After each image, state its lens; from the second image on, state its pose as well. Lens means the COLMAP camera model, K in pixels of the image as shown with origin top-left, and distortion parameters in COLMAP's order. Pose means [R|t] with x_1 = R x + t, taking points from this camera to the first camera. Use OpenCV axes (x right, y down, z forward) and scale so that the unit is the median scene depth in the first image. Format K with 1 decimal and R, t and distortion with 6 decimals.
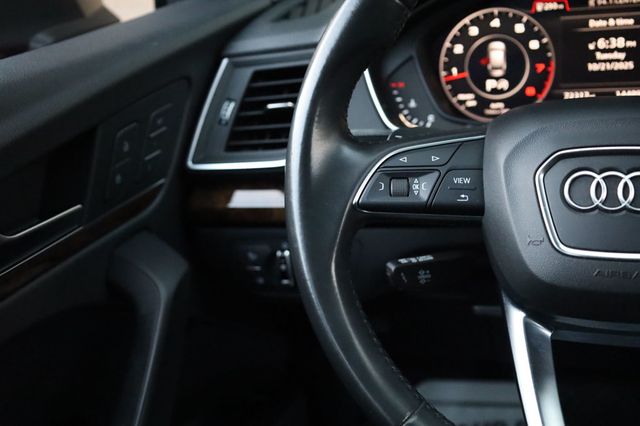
lens RADIAL K [[770.8, 0, 318.1], [0, 770.8, 212.5], [0, 0, 1]] dist [0.002763, 0.000000]
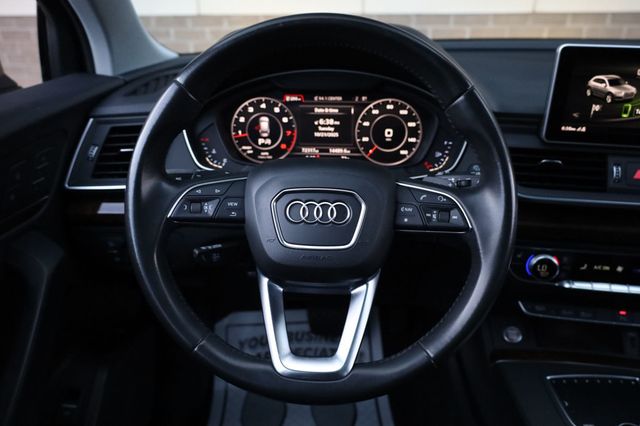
lens RADIAL K [[484.9, 0, 322.0], [0, 484.9, 213.6], [0, 0, 1]] dist [-0.012464, 0.011635]
pose [[0.957838, -0.003319, 0.287289, 0.046740], [-0.003648, 0.999712, 0.023713, -0.033487], [-0.287285, -0.023762, 0.957550, -0.077324]]
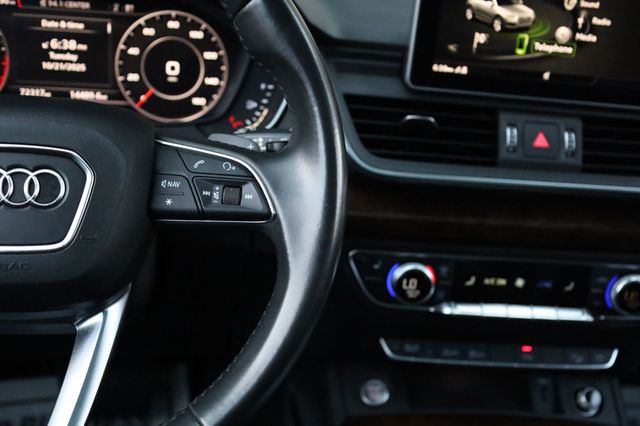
lens RADIAL K [[770.8, 0, 325.5], [0, 770.8, 213.9], [0, 0, 1]] dist [0.002763, 0.000000]
pose [[0.859898, -0.003300, 0.510455, 0.152161], [-0.001666, 0.999956, 0.009271, -0.001297], [-0.510463, -0.008822, 0.859855, -0.077092]]
